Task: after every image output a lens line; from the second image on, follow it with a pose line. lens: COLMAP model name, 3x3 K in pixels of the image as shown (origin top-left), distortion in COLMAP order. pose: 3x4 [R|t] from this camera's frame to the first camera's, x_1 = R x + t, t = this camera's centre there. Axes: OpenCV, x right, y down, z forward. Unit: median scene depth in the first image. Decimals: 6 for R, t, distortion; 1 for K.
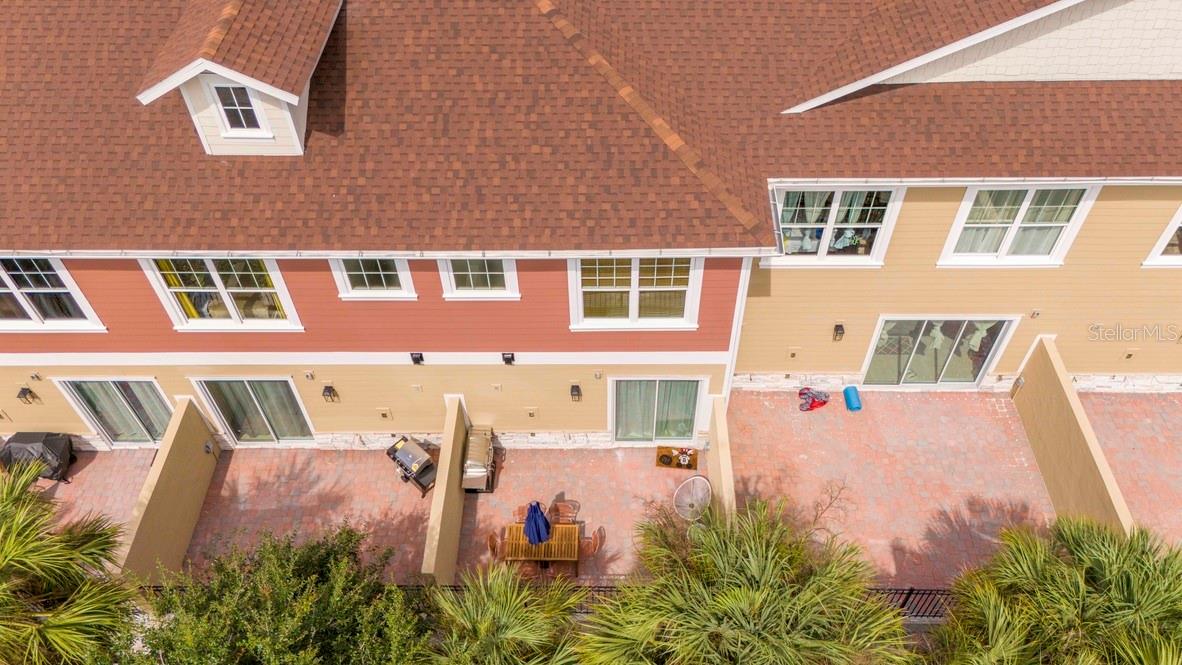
lens RADIAL K [[899.9, 0, 588.9], [0, 899.9, 328.8], [0, 0, 1]] dist [0.052756, -0.002580]
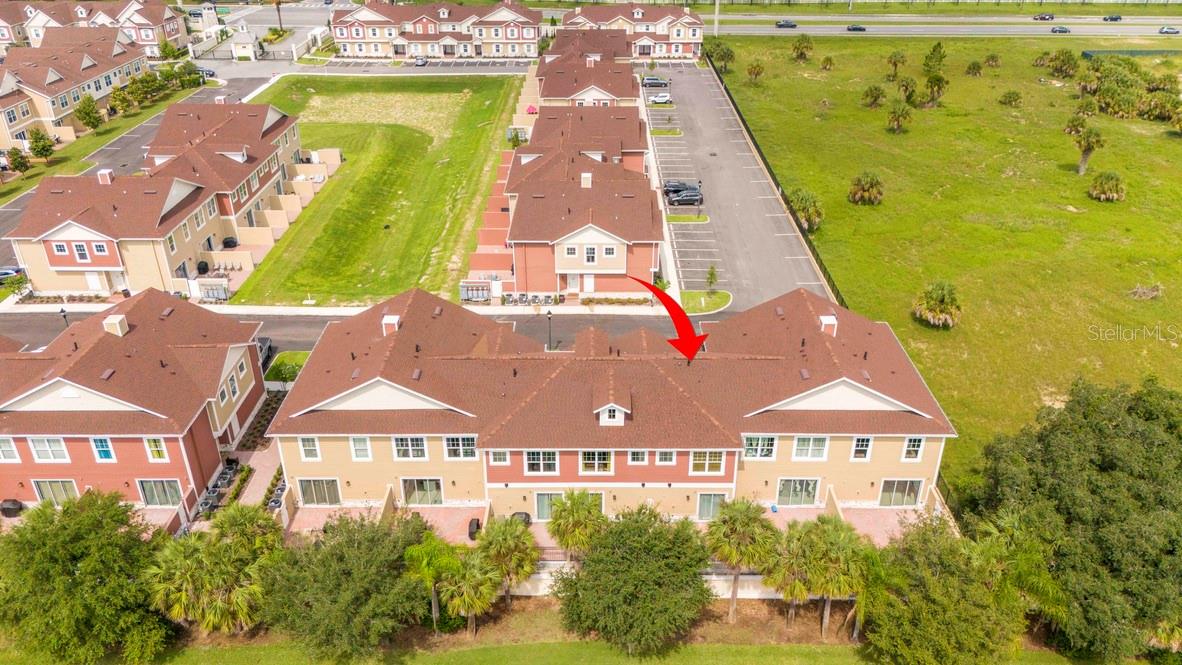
lens RADIAL K [[871.5, 0, 586.7], [0, 871.5, 330.2], [0, 0, 1]] dist [0.066456, -0.056765]
pose [[0.999980, 0.005283, 0.003546, -0.440937], [-0.003701, 0.936268, -0.351268, 0.682649], [-0.005176, 0.351247, 0.936268, -2.450472]]
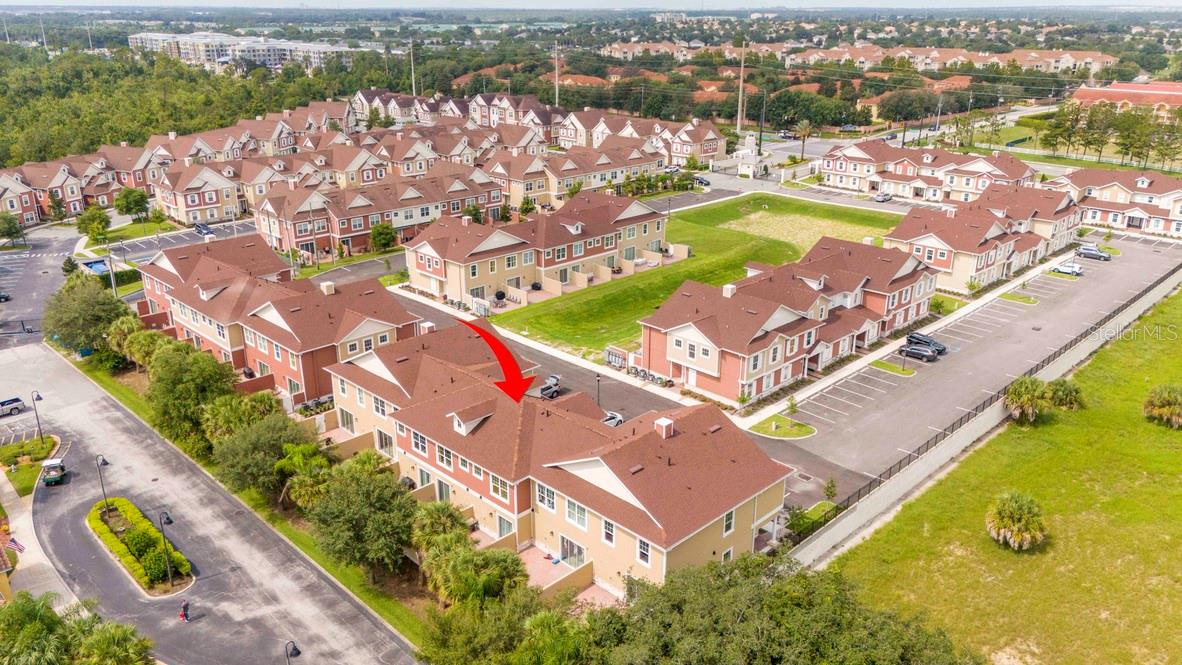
lens RADIAL K [[866.5, 0, 587.6], [0, 866.5, 332.7], [0, 0, 1]] dist [0.019862, -0.005283]
pose [[0.713192, 0.251412, -0.654331, 2.854690], [-0.533858, 0.799745, -0.274597, 0.277294], [0.454261, 0.545160, 0.704590, -2.156732]]
